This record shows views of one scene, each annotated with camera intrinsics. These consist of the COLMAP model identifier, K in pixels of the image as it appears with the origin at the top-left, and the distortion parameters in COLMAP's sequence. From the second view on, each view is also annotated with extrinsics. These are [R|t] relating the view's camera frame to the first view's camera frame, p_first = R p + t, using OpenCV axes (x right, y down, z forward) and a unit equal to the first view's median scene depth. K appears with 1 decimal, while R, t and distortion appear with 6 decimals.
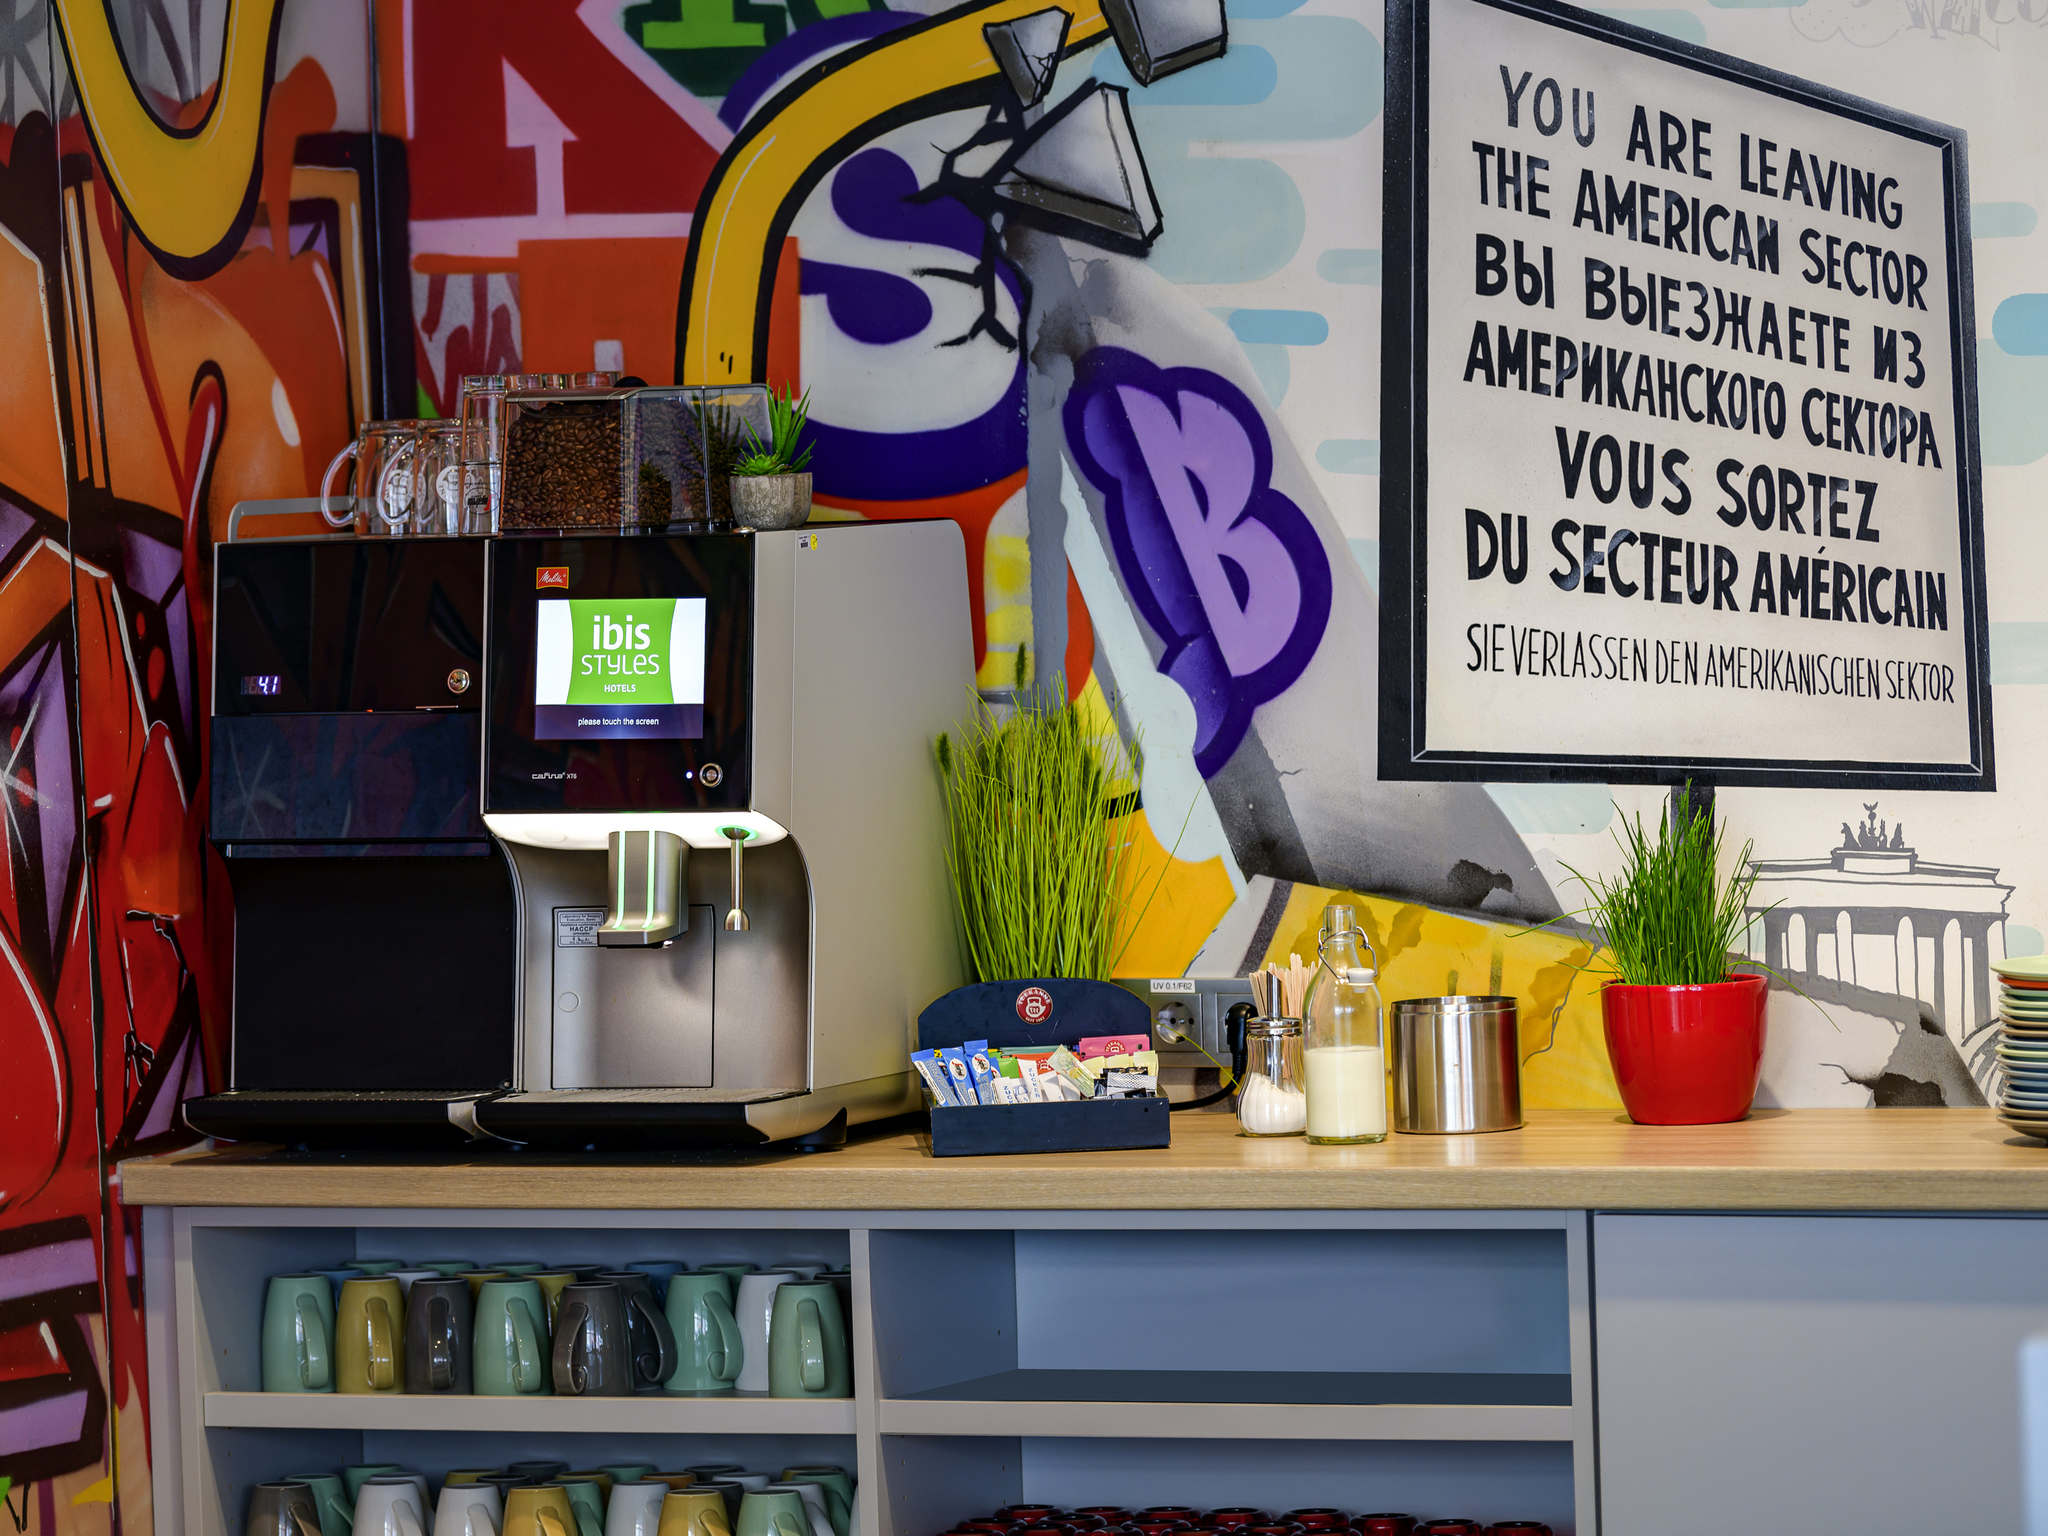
lens RADIAL K [[9985.4, 0, 1024.0], [0, 9985.4, 768.0], [0, 0, 1]] dist [-0.014217, 1.830628]
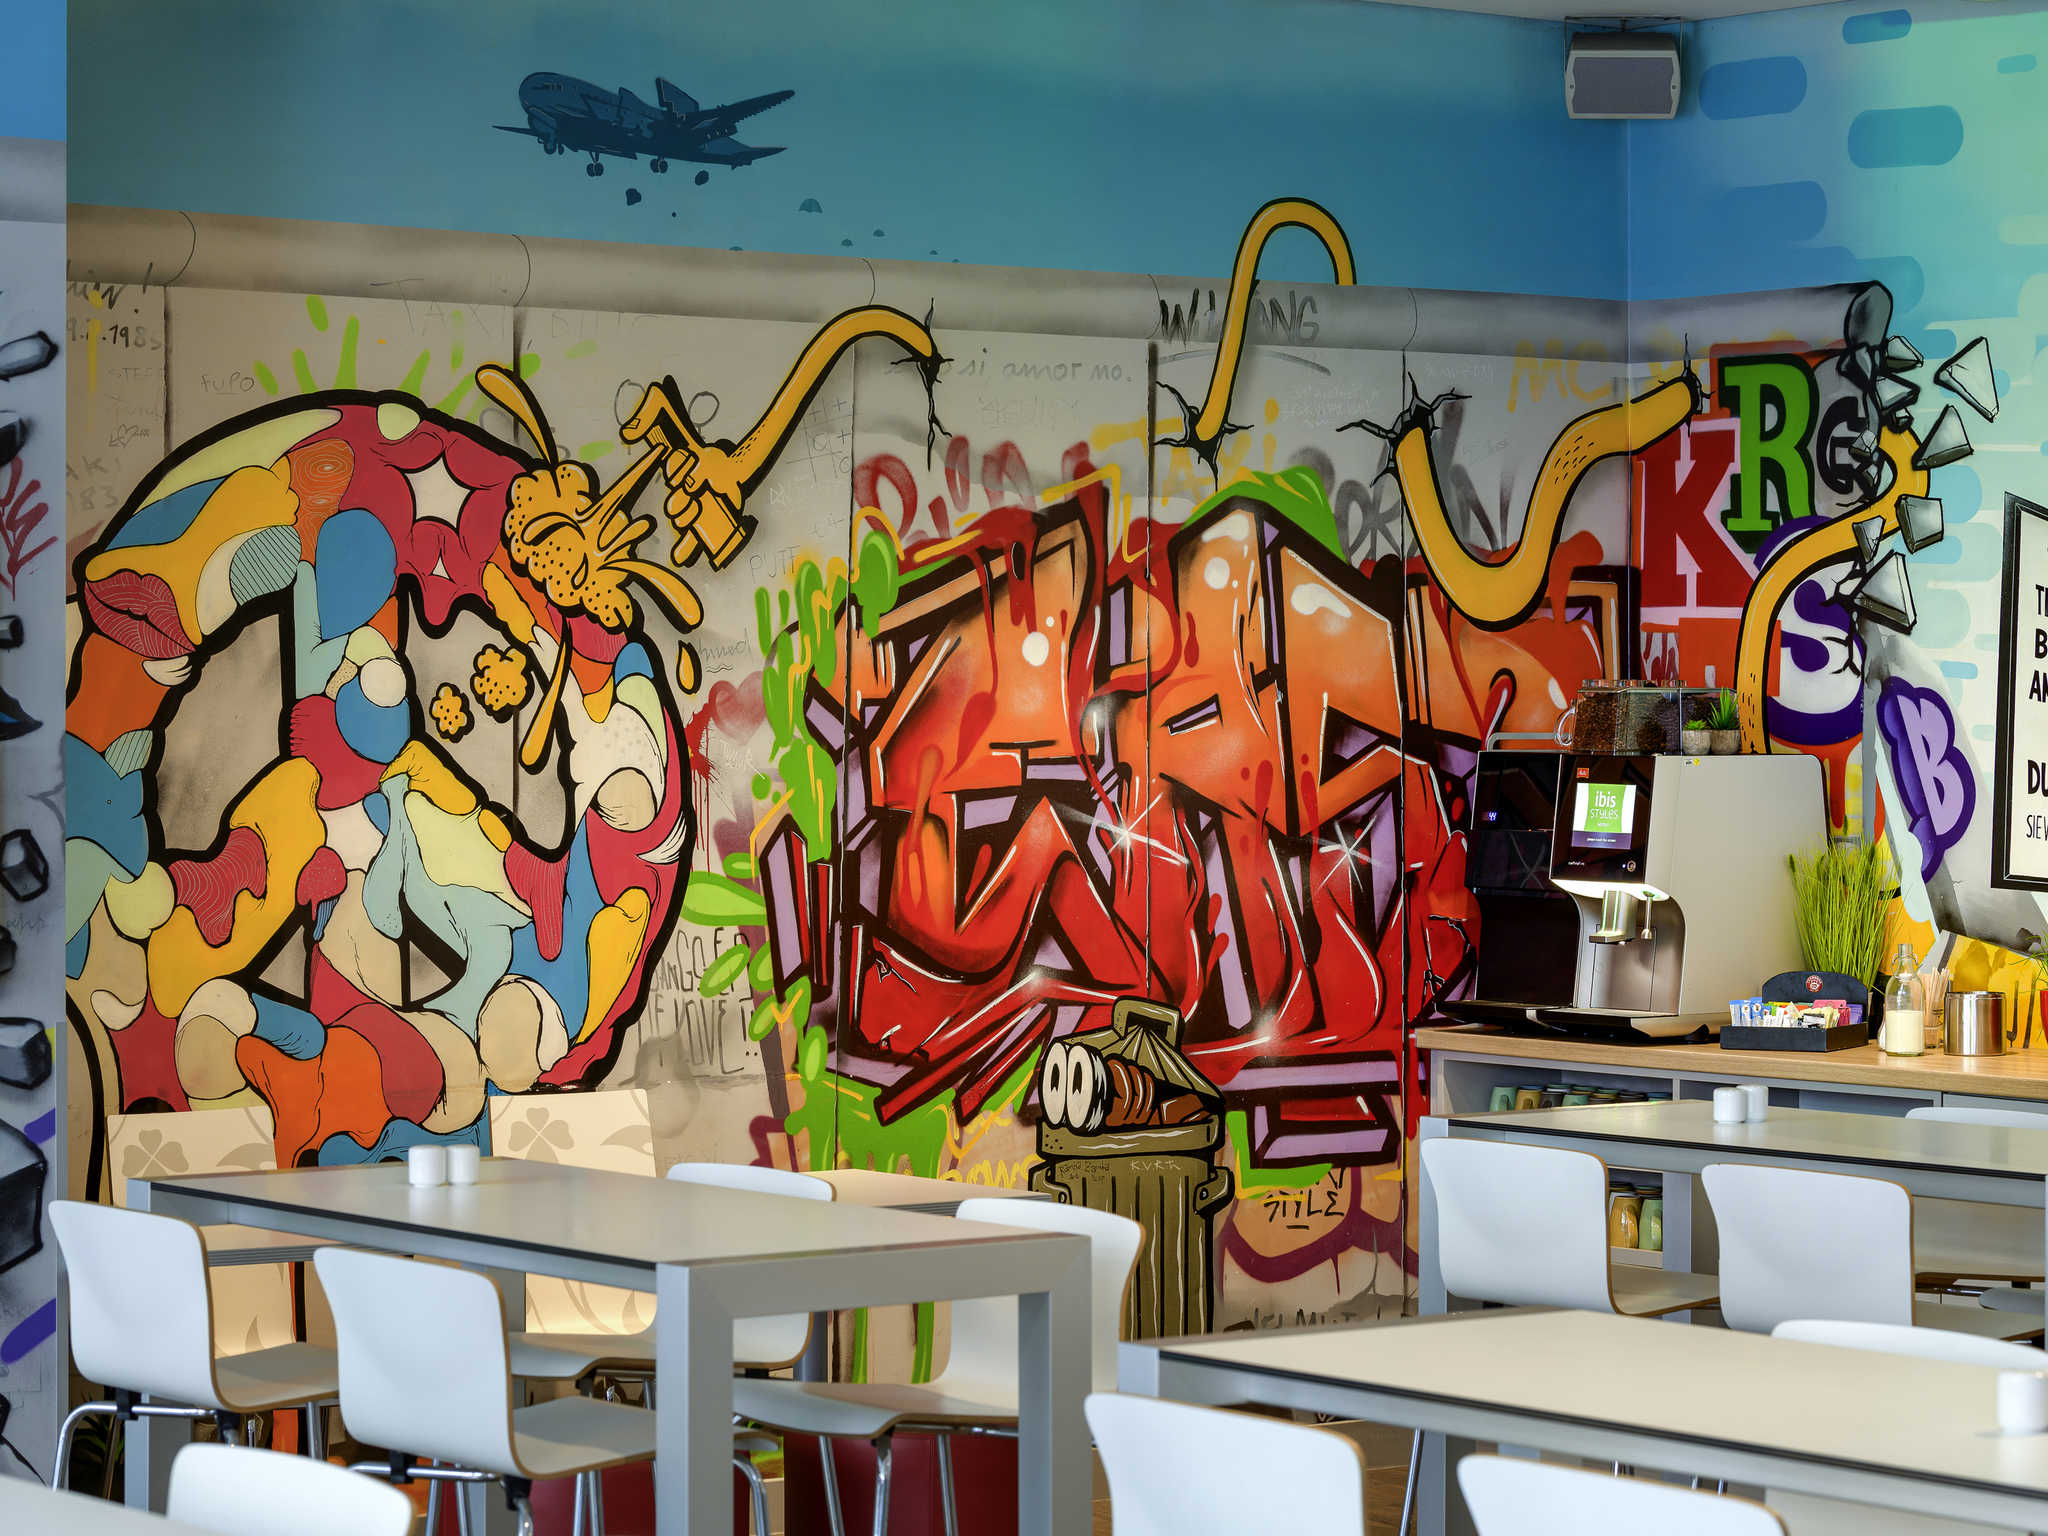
lens RADIAL K [[5369.7, 0, 1024.0], [0, 5369.7, 768.0], [0, 0, 1]] dist [-0.064862, 0.132553]
pose [[0.866664, 0.043519, -0.496991, 0.419714], [-0.052059, 0.998638, -0.003338, -0.009596], [0.496169, 0.028766, 0.867750, -0.077305]]
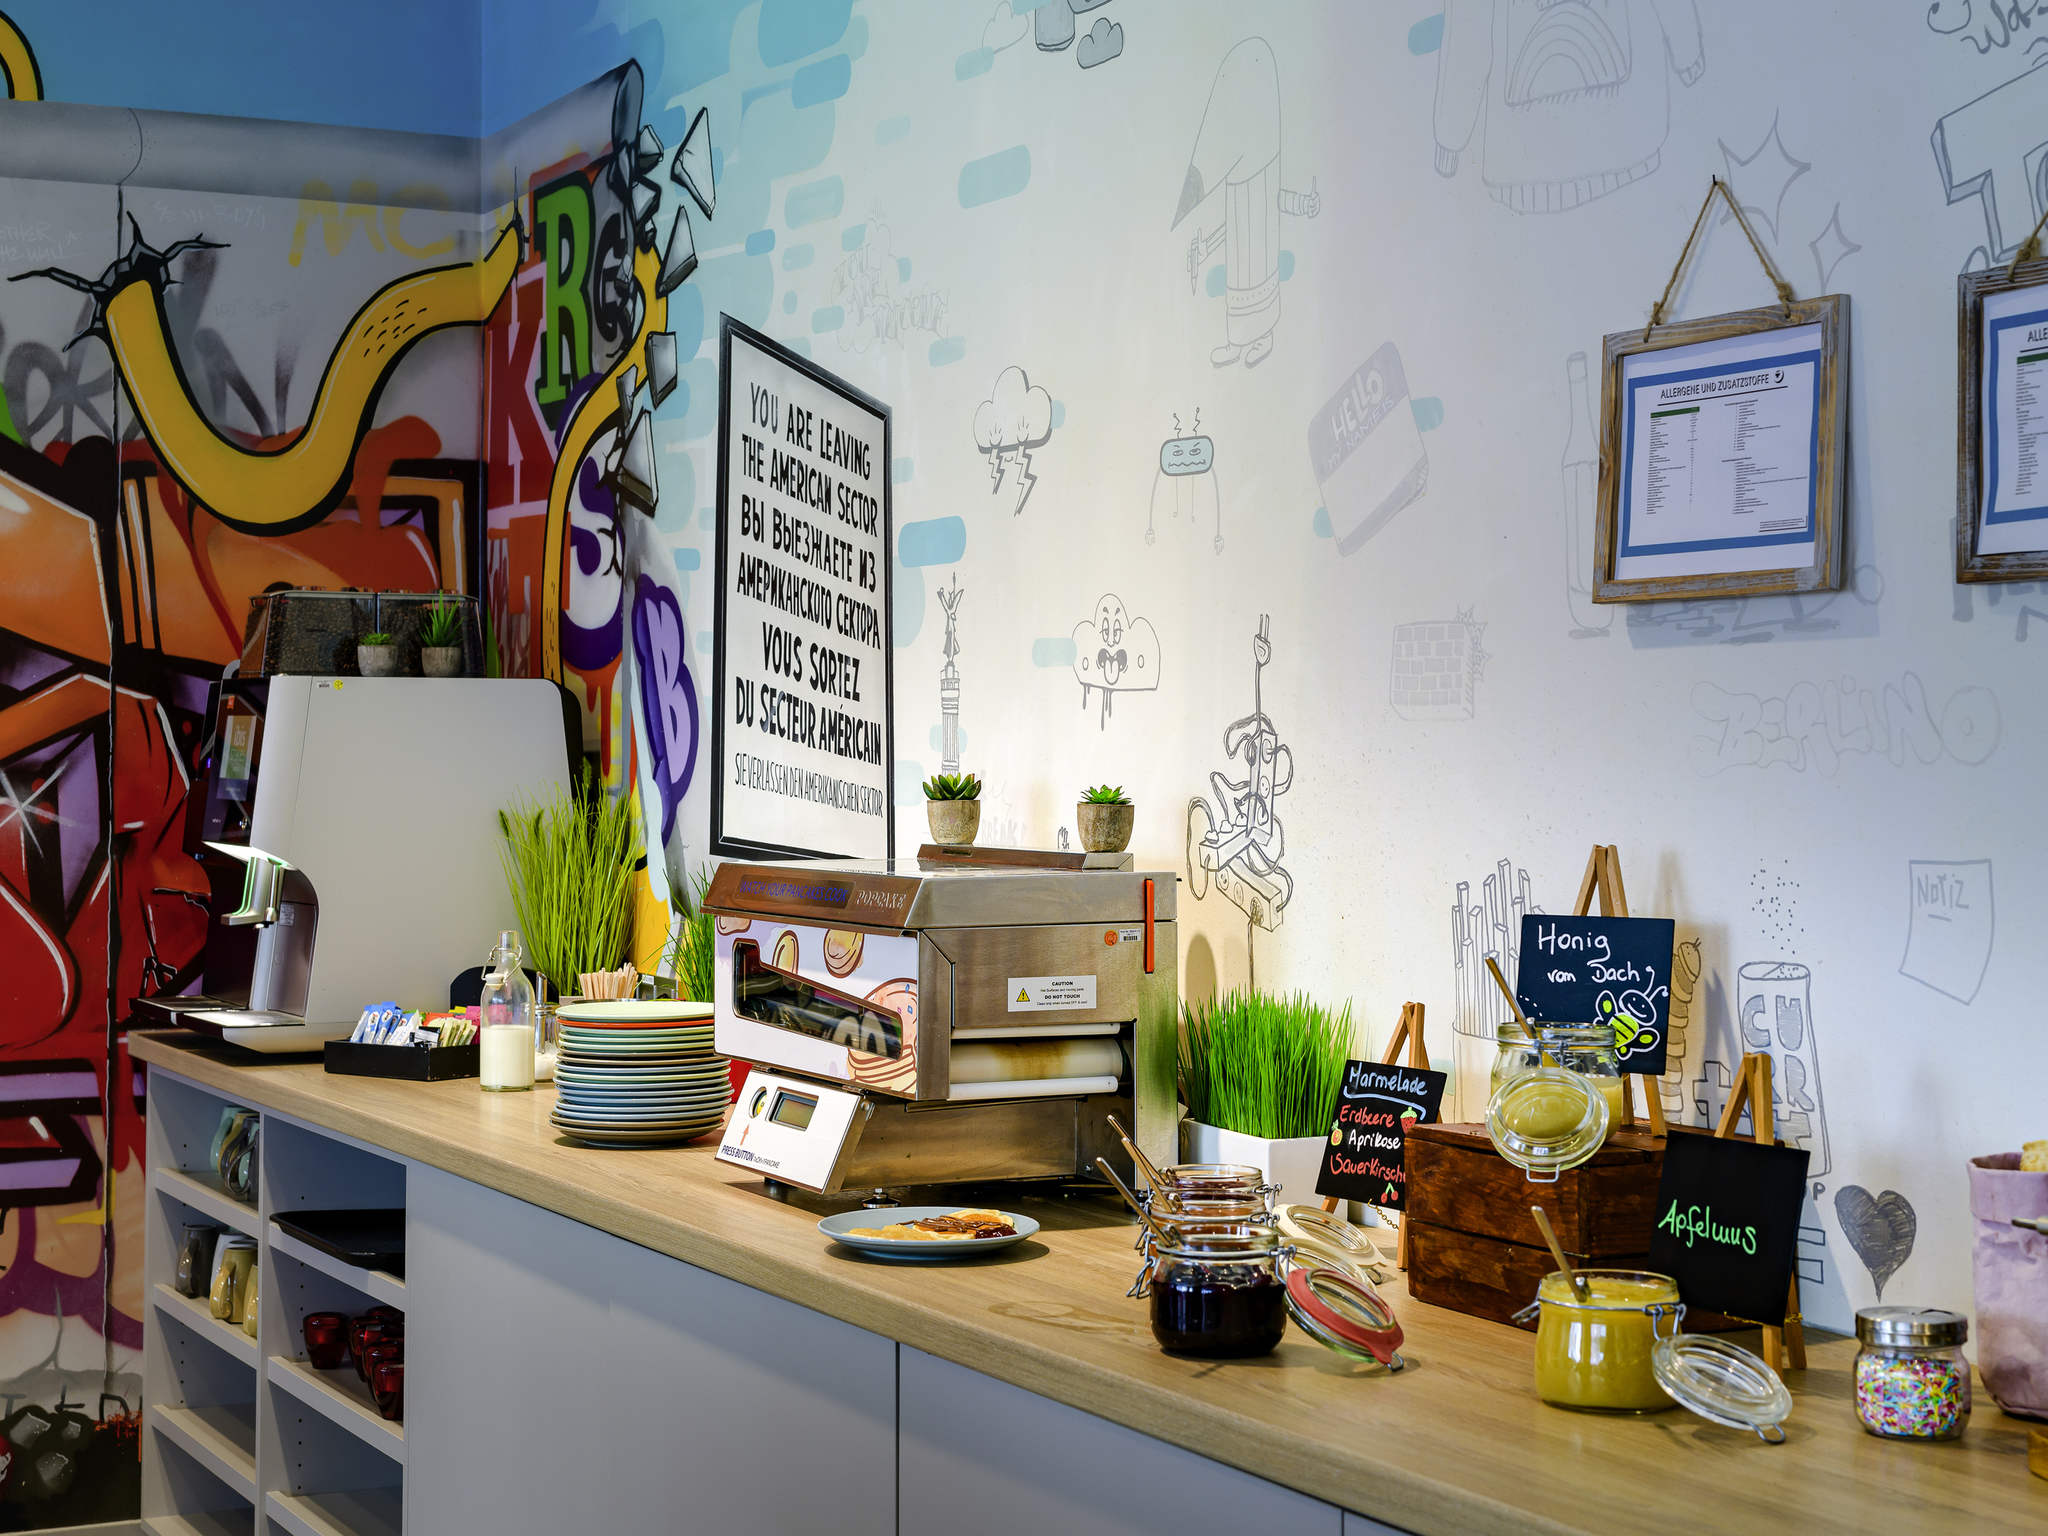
lens RADIAL K [[3199.3, 0, 1022.0], [0, 3199.3, 608.7], [0, 0, 1]] dist [-0.027631, -0.023275]
pose [[0.776090, 0.005610, -0.630597, 0.382723], [-0.052767, 0.997031, -0.056072, -0.011374], [0.628410, 0.076792, 0.774082, 0.652352]]
